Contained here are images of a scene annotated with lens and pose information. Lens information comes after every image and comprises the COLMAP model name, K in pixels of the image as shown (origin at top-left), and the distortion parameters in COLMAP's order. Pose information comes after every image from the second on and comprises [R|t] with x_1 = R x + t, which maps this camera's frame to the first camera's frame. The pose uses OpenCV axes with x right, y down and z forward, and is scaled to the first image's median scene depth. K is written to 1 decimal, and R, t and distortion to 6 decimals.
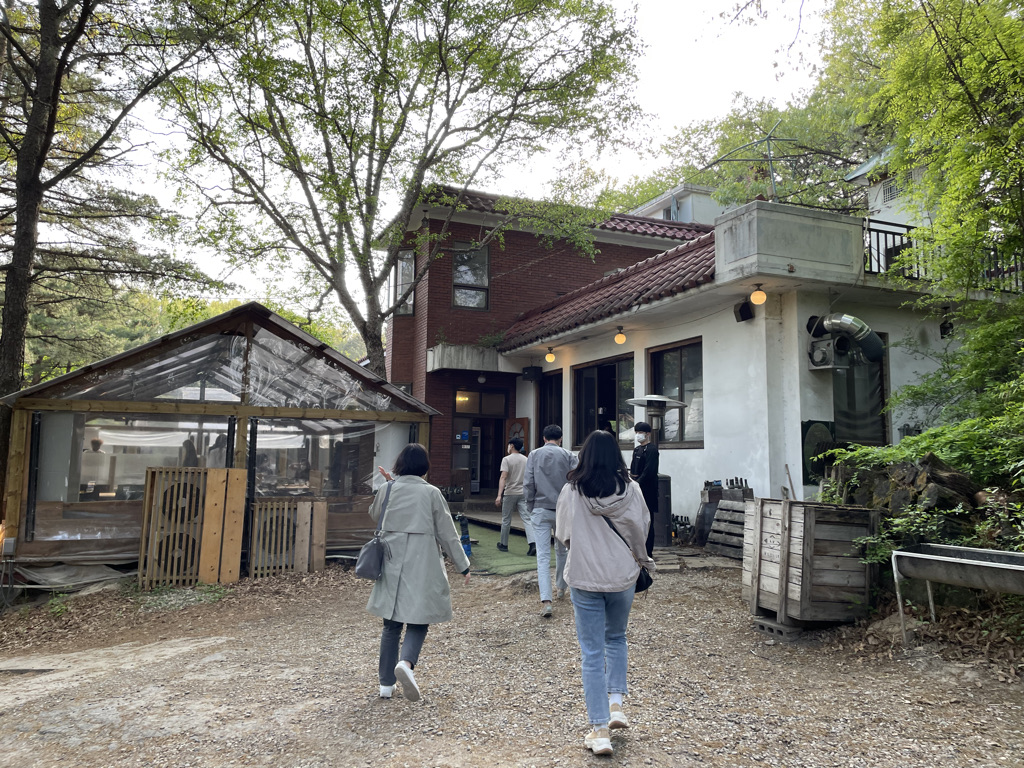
lens RADIAL K [[786.3, 0, 511.4], [0, 786.3, 380.4], [0, 0, 1]] dist [0.060290, -0.066150]
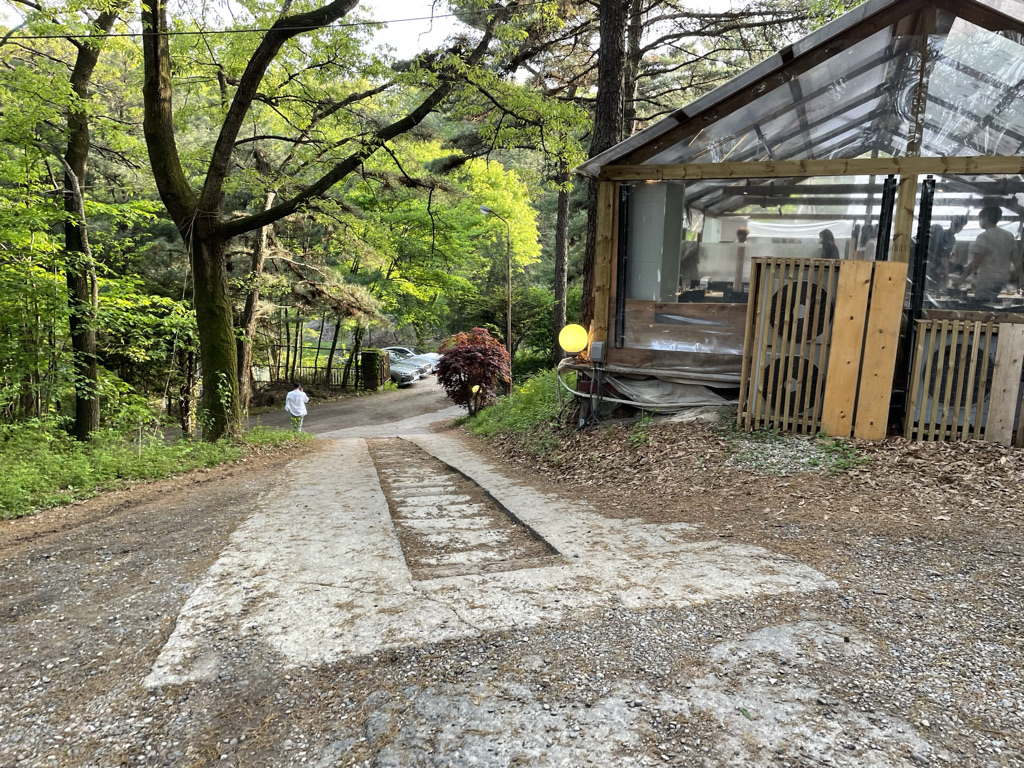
lens RADIAL K [[786.3, 0, 491.0], [0, 786.3, 378.1], [0, 0, 1]] dist [0.060290, -0.066150]
pose [[0.674533, 0.120615, -0.728325, -0.100977], [0.057521, 0.974977, 0.214735, 0.051252], [0.736001, -0.186740, 0.650716, 0.370278]]
